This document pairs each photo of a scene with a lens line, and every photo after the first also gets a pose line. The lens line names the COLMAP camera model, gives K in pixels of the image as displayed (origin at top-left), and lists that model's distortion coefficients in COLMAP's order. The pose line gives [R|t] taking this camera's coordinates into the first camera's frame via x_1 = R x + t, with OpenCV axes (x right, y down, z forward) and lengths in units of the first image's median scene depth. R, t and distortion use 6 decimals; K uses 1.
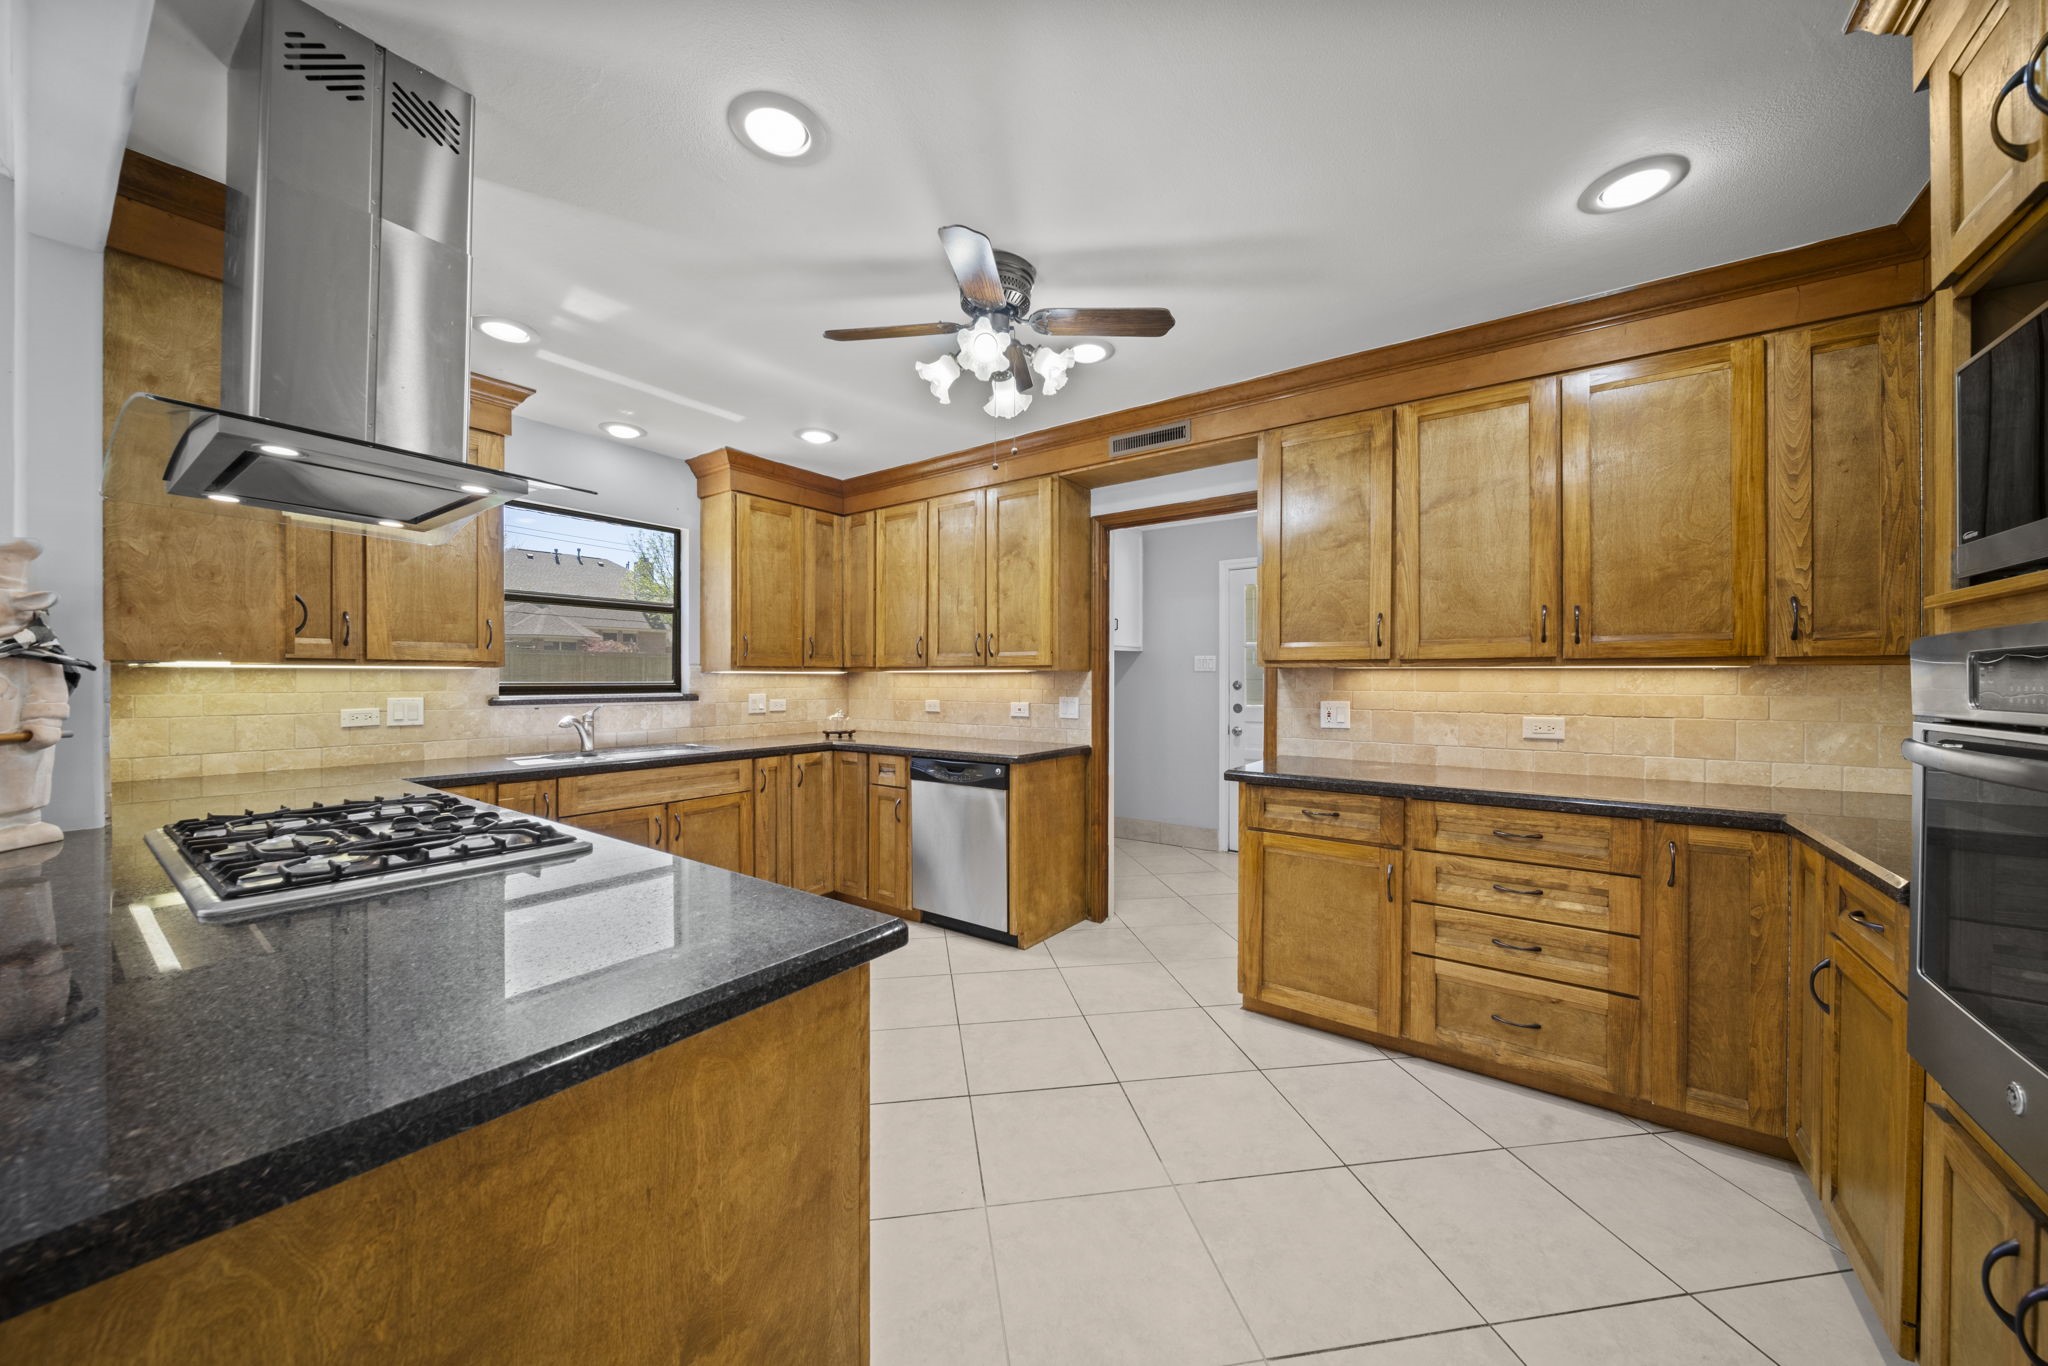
lens RADIAL K [[717.4, 0, 1041.7], [0, 717.4, 680.3], [0, 0, 1]] dist [0.003046, -0.002472]
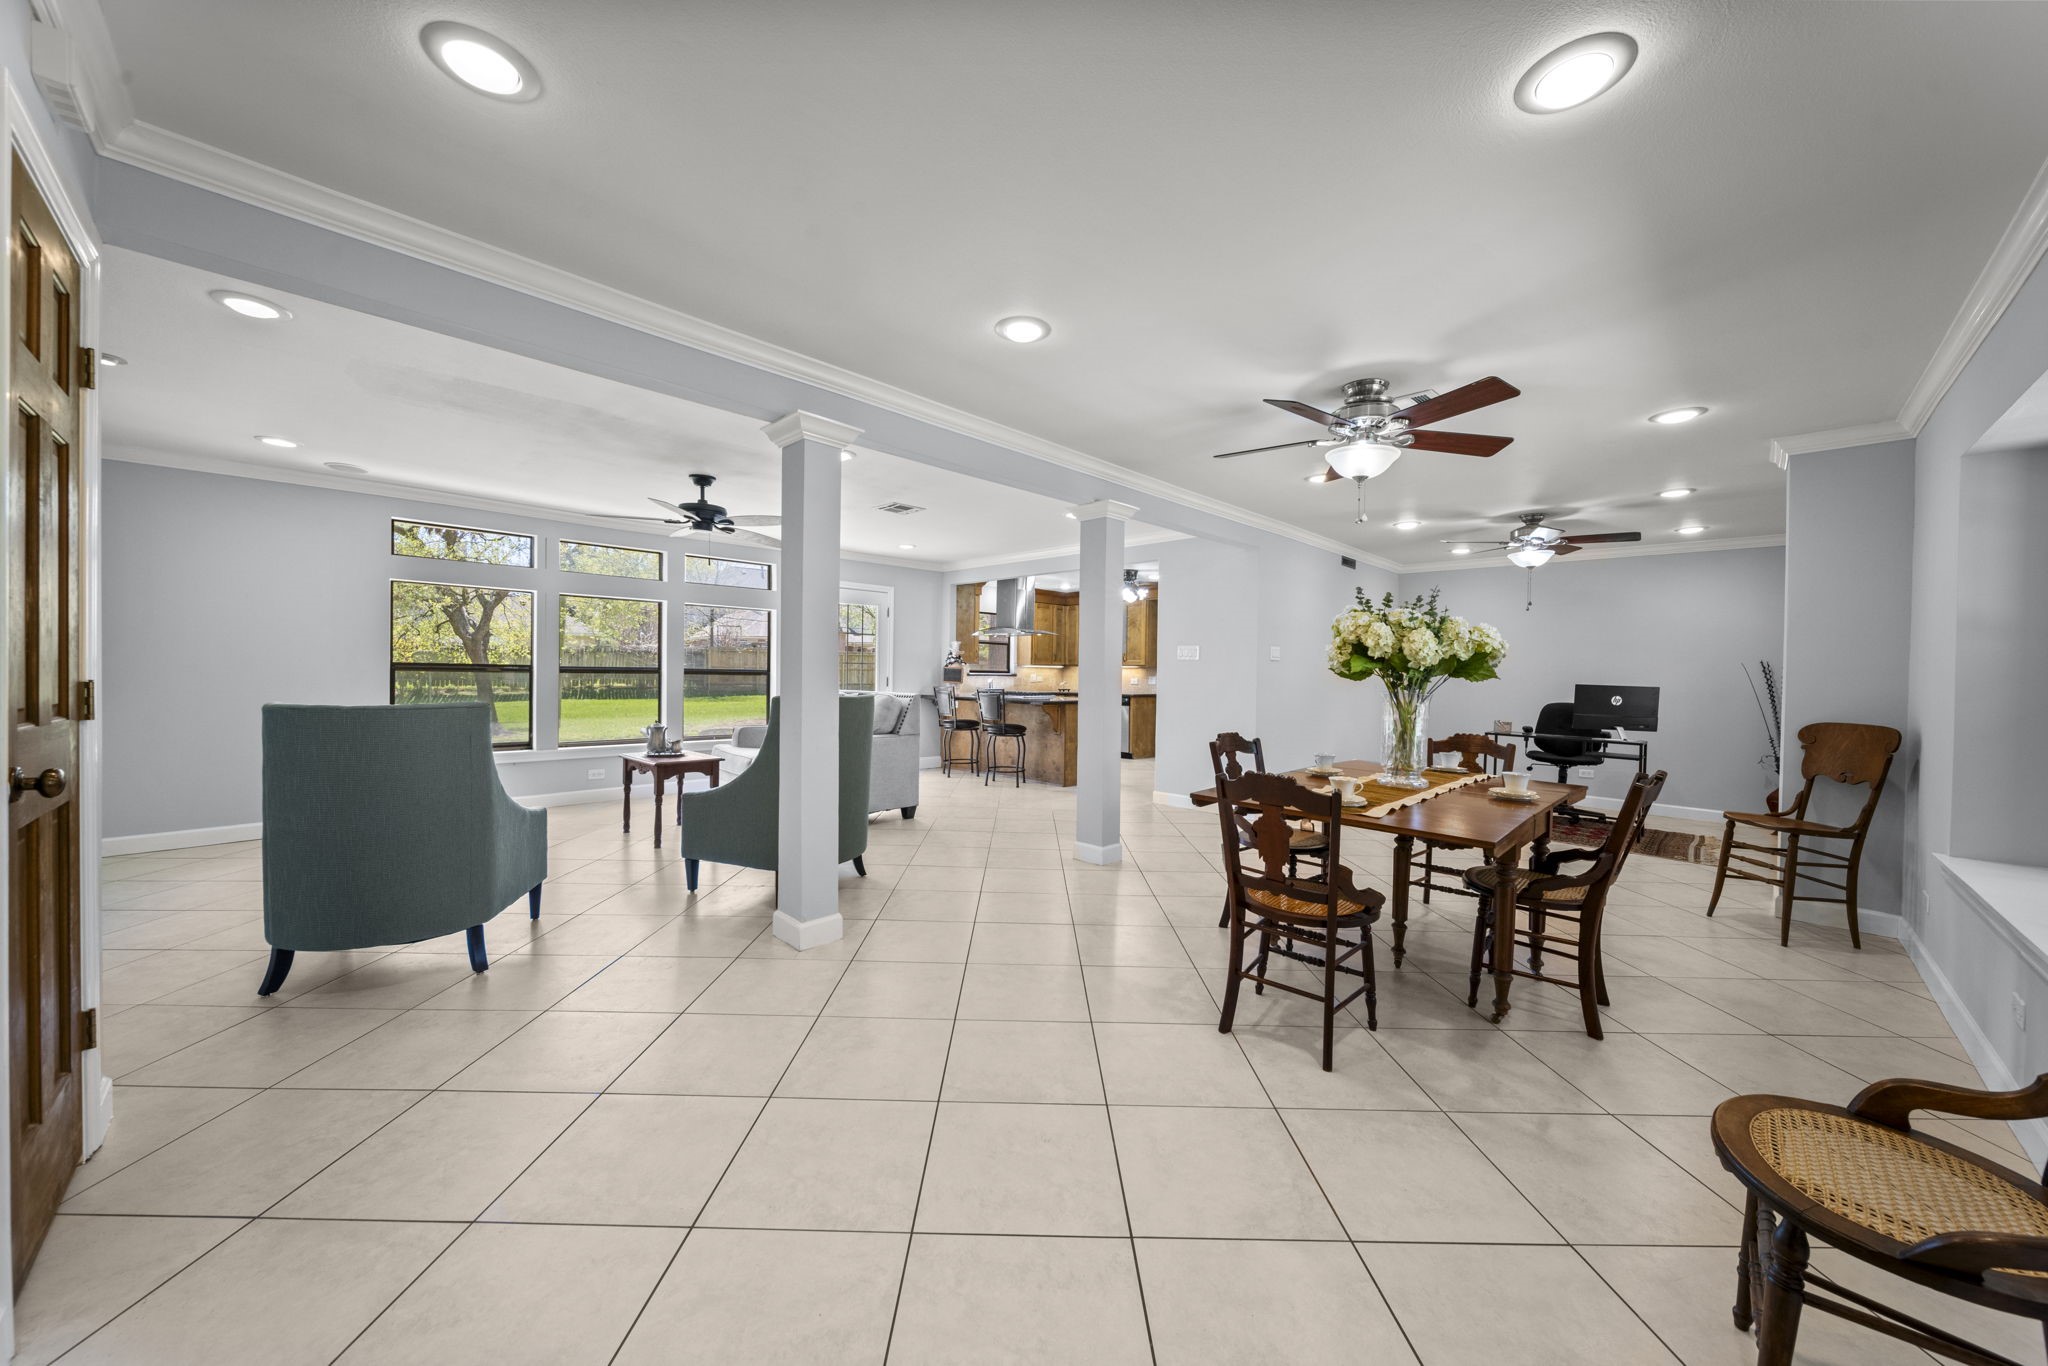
lens RADIAL K [[717.4, 0, 1034.8], [0, 717.4, 680.4], [0, 0, 1]] dist [0.003046, -0.002472]
pose [[0.985638, 0.017711, -0.167938, 0.065552], [-0.017039, 0.999840, 0.005443, 0.033969], [0.168008, -0.002504, 0.985782, -2.086909]]
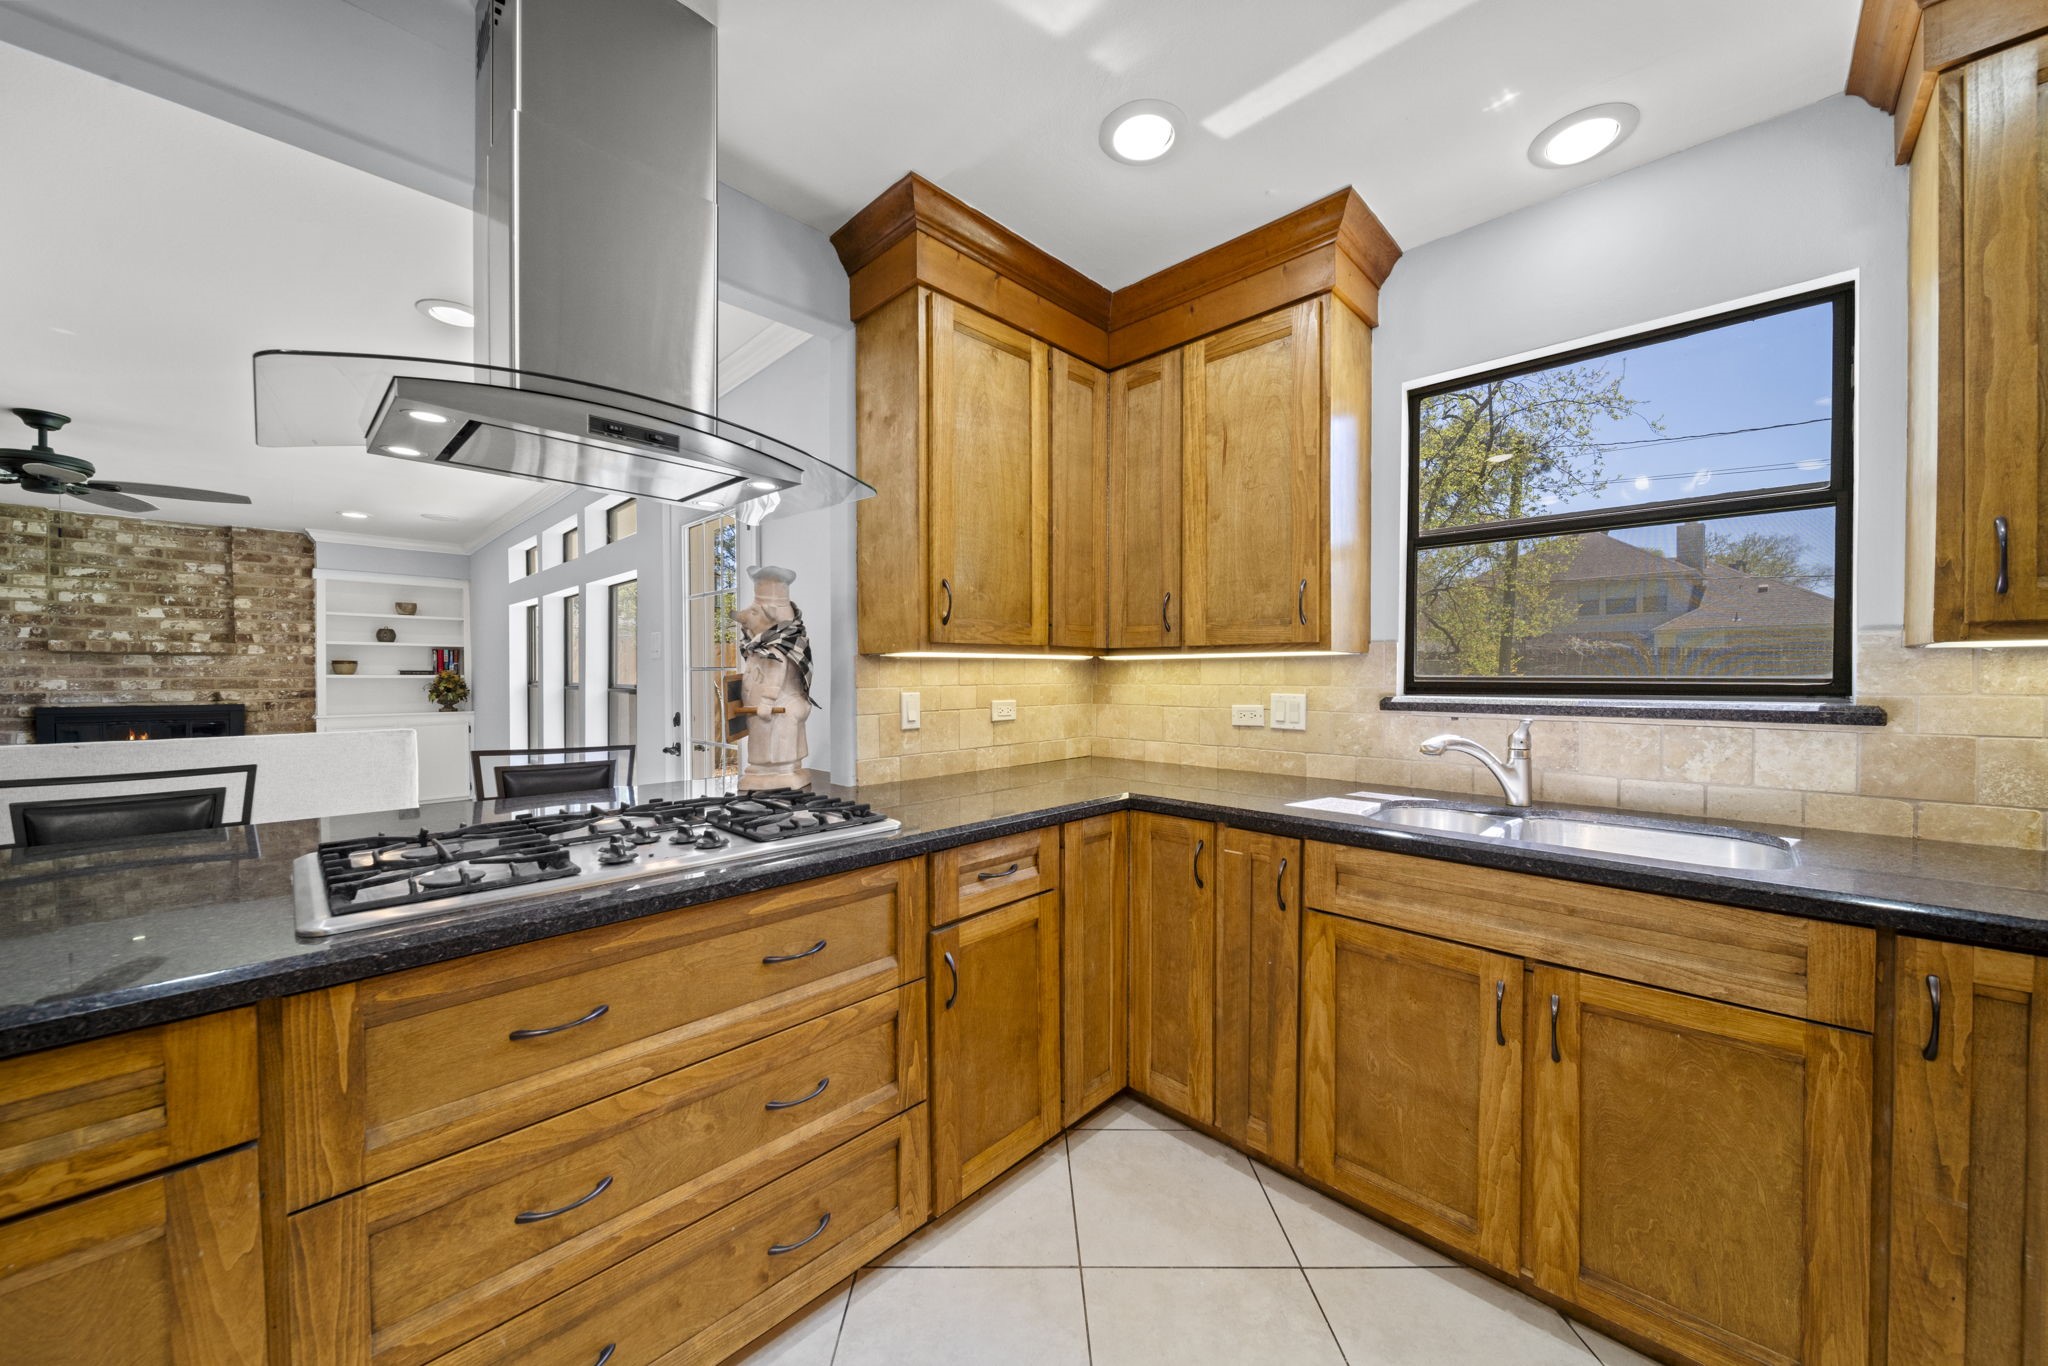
lens RADIAL K [[717.4, 0, 1018.2], [0, 717.4, 686.3], [0, 0, 1]] dist [0.003046, -0.002472]
pose [[-0.163555, 0.015371, -0.986414, -0.056855], [-0.003013, 0.999866, 0.016080, 0.003940], [0.986530, 0.005602, -0.163487, 0.766113]]
